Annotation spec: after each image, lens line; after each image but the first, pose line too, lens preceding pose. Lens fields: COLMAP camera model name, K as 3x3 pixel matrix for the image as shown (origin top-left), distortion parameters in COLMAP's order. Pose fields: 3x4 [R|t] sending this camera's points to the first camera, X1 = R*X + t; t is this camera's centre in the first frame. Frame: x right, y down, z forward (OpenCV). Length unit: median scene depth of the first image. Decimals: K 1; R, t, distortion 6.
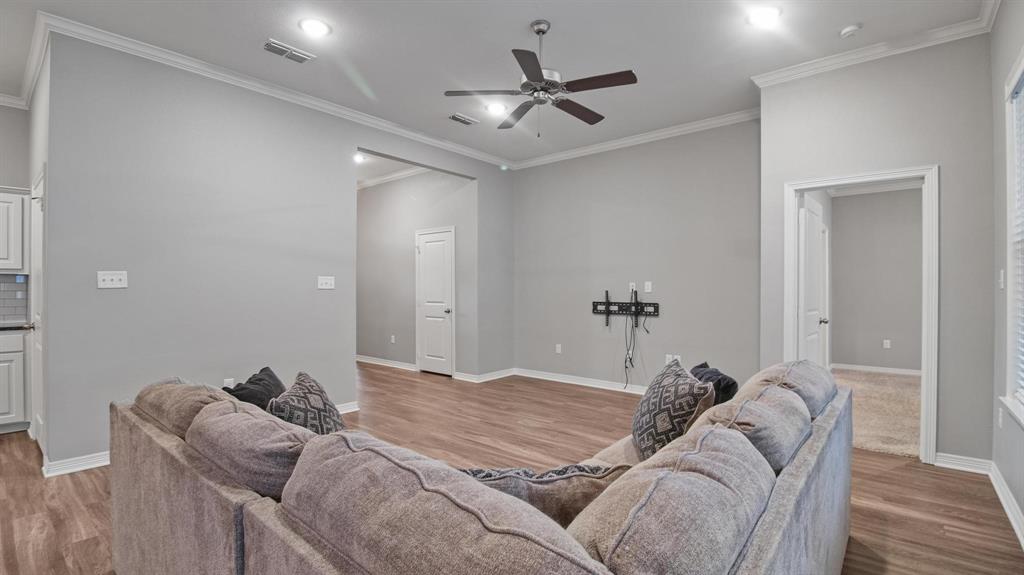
lens RADIAL K [[459.5, 0, 512.0], [0, 459.5, 287.5], [0, 0, 1]] dist [-0.016032, -0.001228]
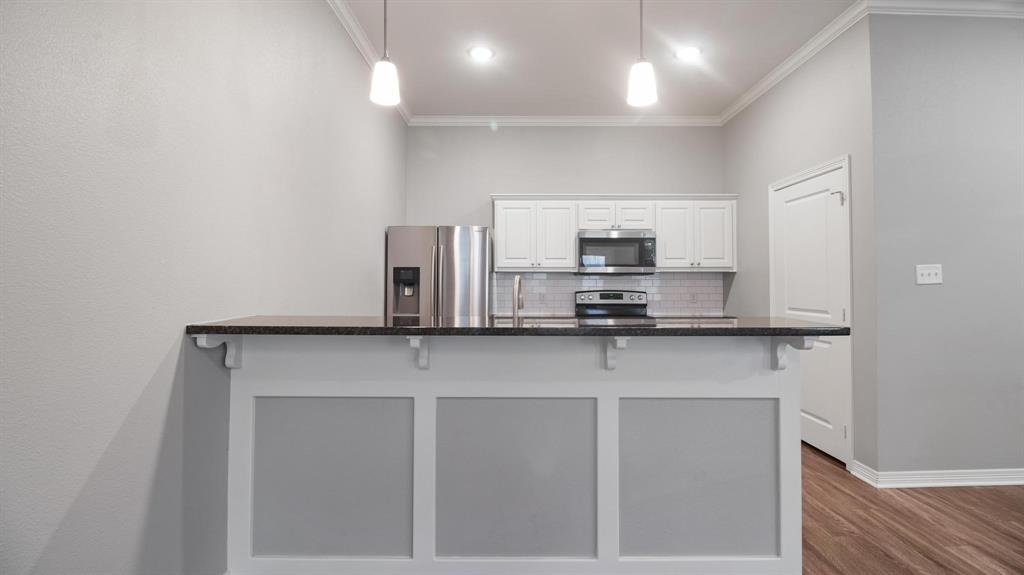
lens RADIAL K [[460.5, 0, 513.3], [0, 460.5, 271.0], [0, 0, 1]] dist [0.002264, -0.011970]
pose [[0.649170, -0.021951, -0.760326, -0.443603], [0.001255, 0.999613, -0.027787, 0.000196], [0.760642, 0.017084, 0.648946, -0.106834]]
